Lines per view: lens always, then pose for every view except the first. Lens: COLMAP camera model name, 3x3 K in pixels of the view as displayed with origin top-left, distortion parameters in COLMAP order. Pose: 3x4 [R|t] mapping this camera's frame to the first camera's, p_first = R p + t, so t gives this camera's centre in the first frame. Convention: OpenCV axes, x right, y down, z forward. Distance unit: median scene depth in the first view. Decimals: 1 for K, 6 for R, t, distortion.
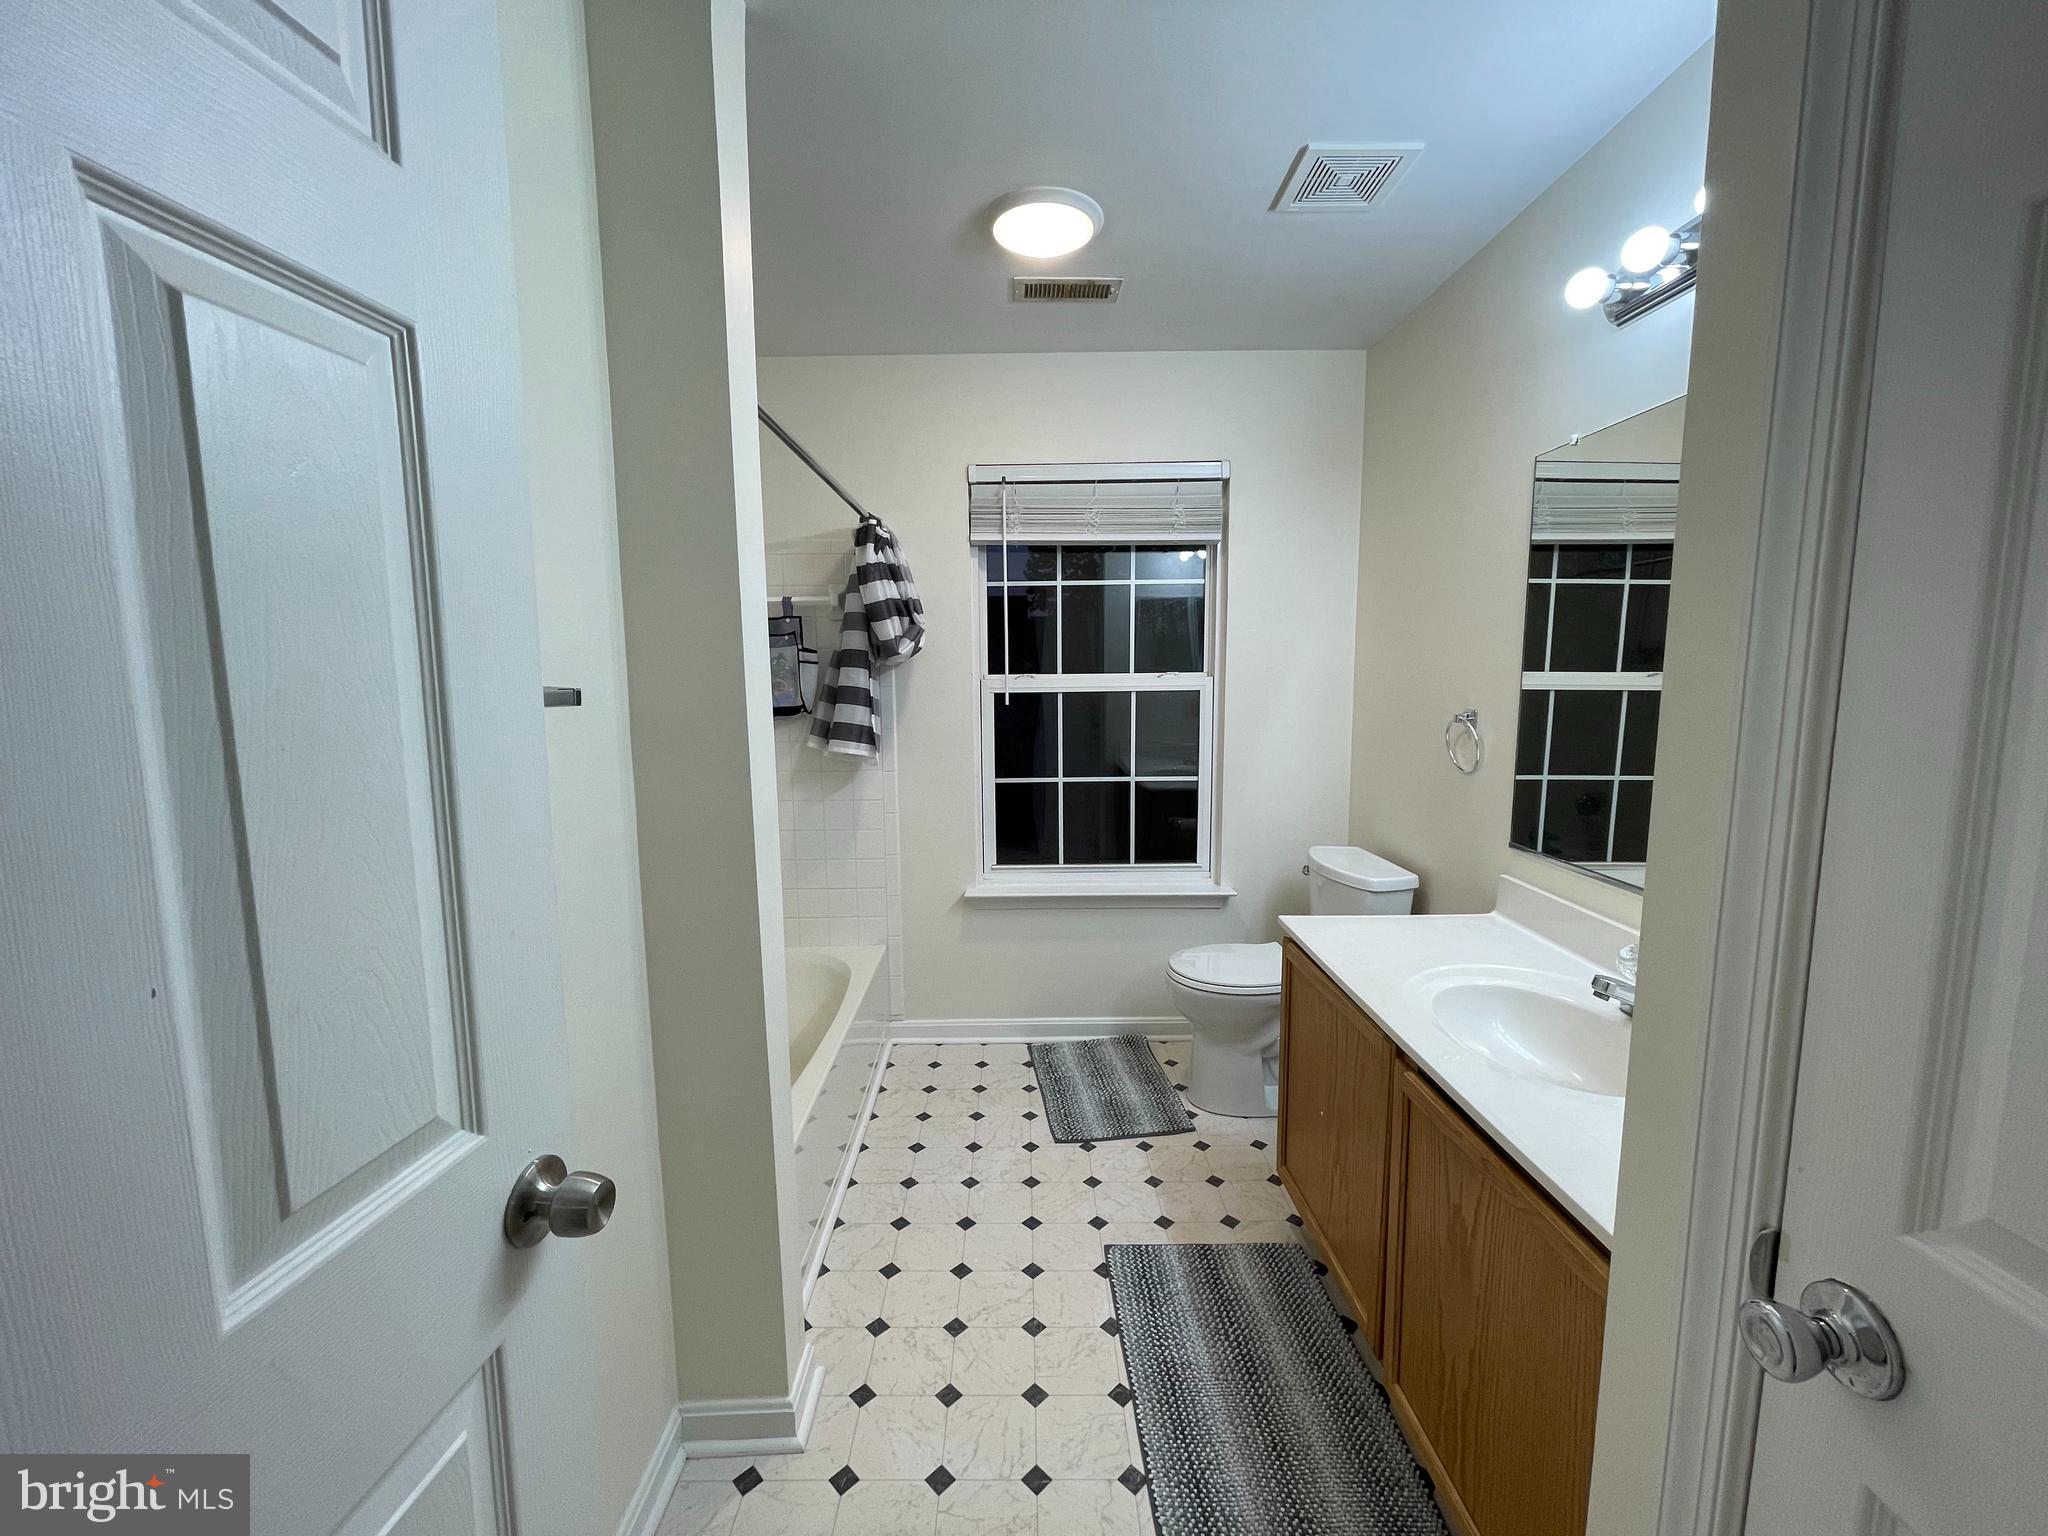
lens RADIAL K [[817.7, 0, 1025.5], [0, 817.7, 766.4], [0, 0, 1]] dist [0.001806, 0.000628]
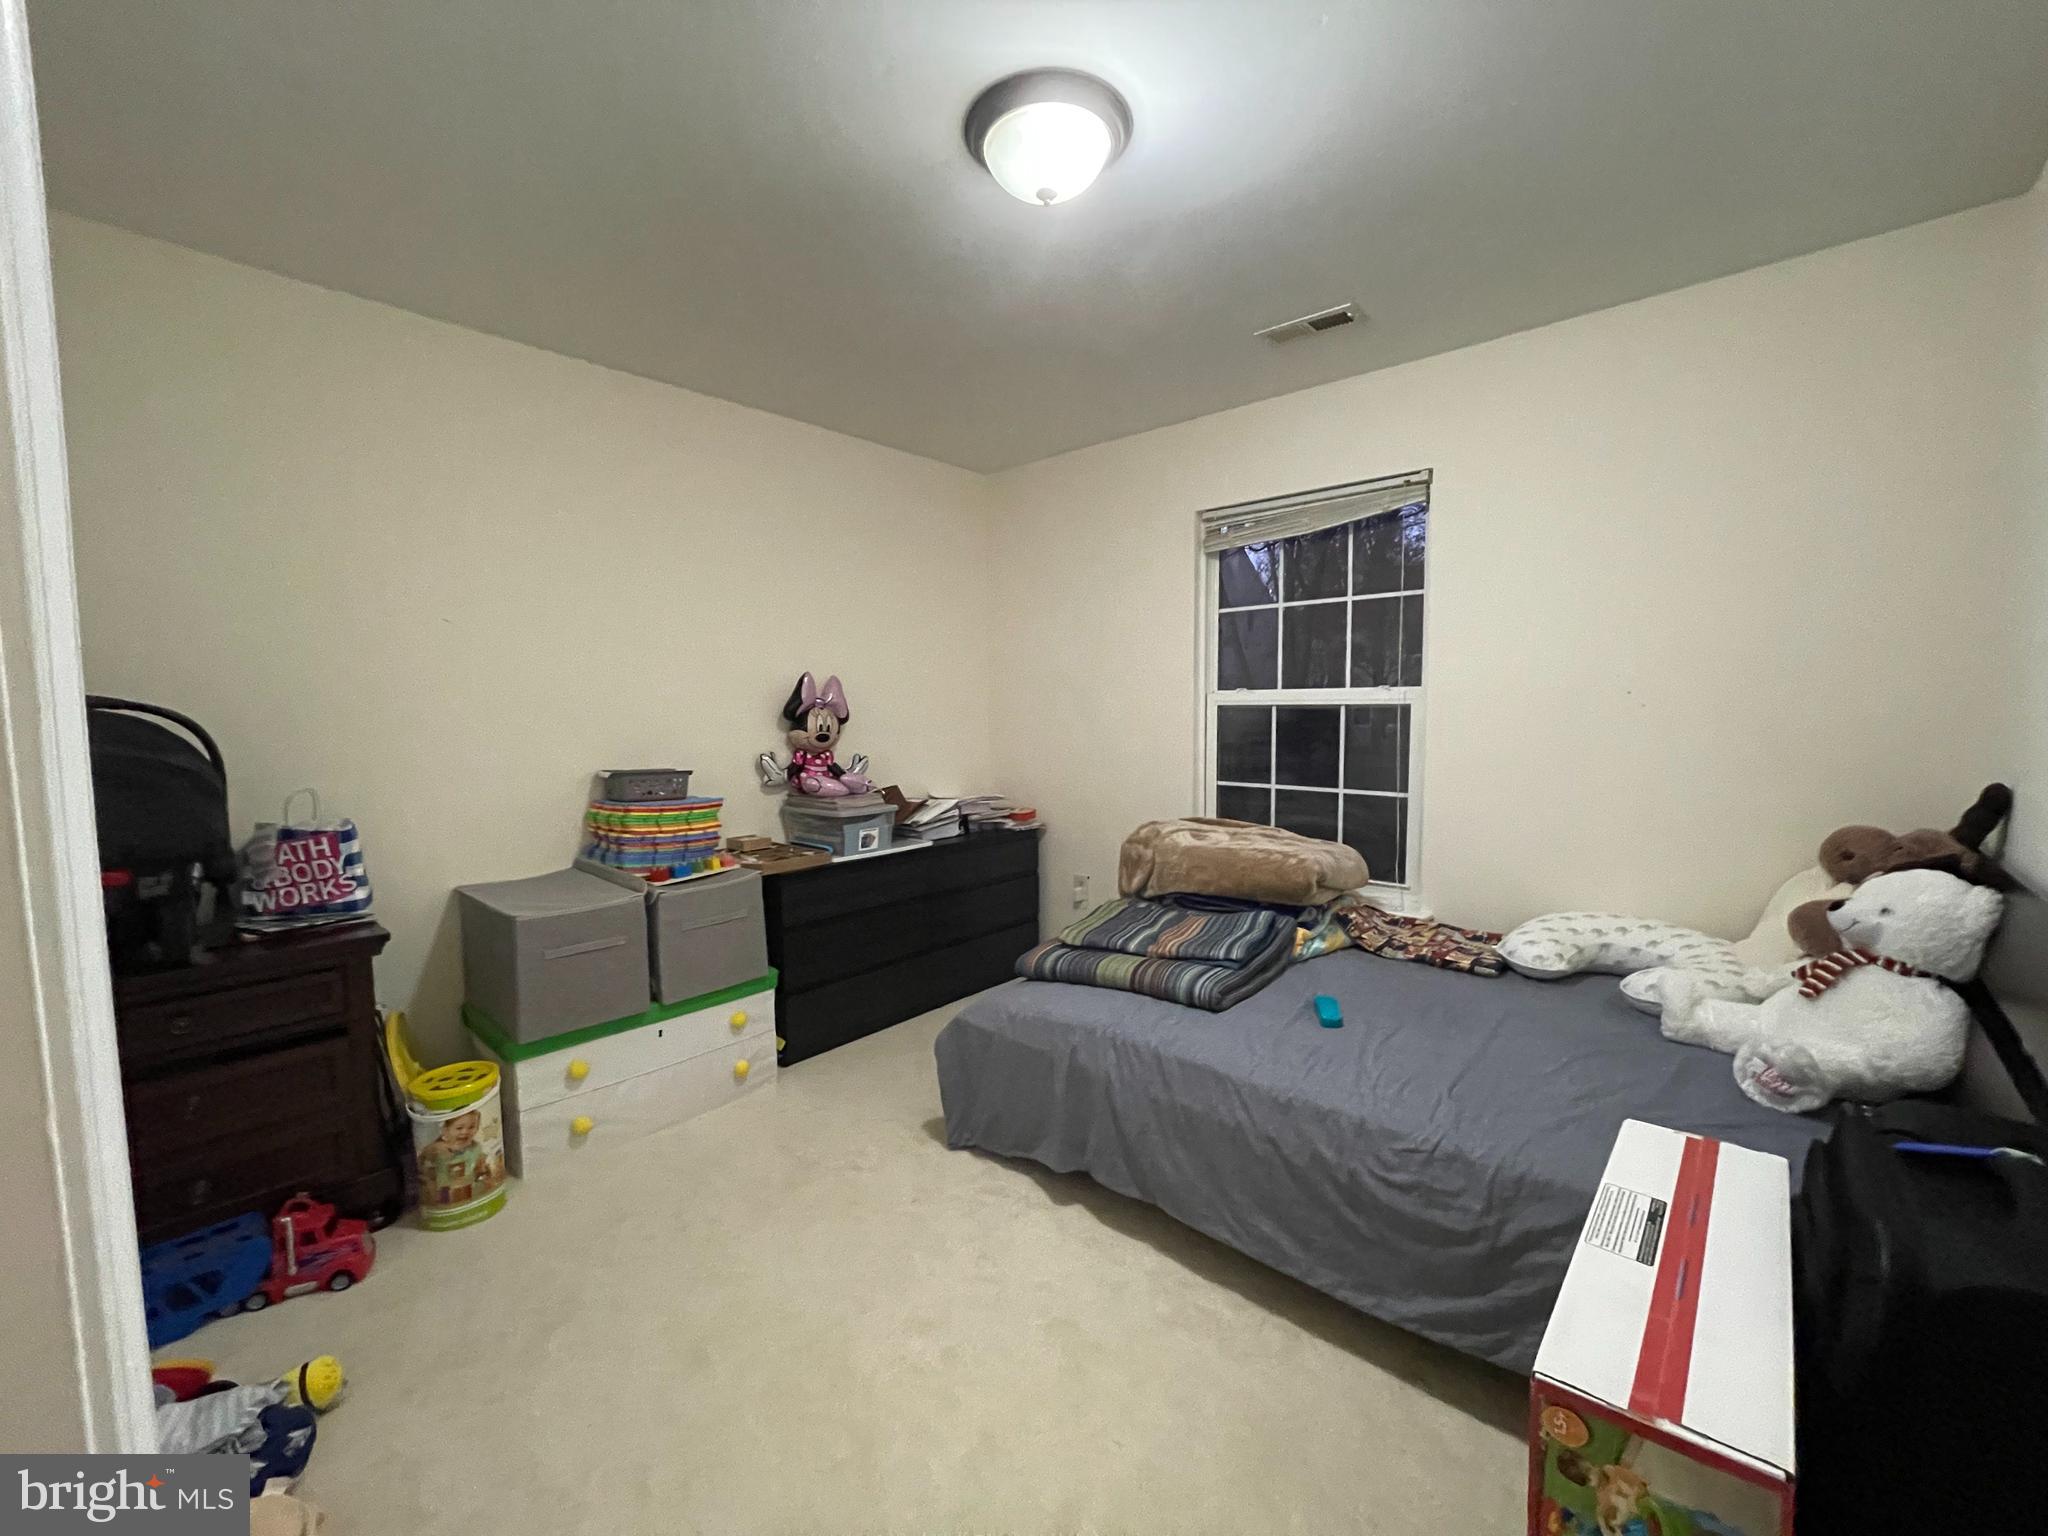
lens RADIAL K [[817.7, 0, 1025.5], [0, 817.7, 766.4], [0, 0, 1]] dist [0.001806, 0.000628]
pose [[0.718914, 0.067466, -0.691817, 0.555954], [-0.079413, 0.996734, 0.014678, -0.000290], [0.690548, 0.044387, 0.721923, -0.003679]]
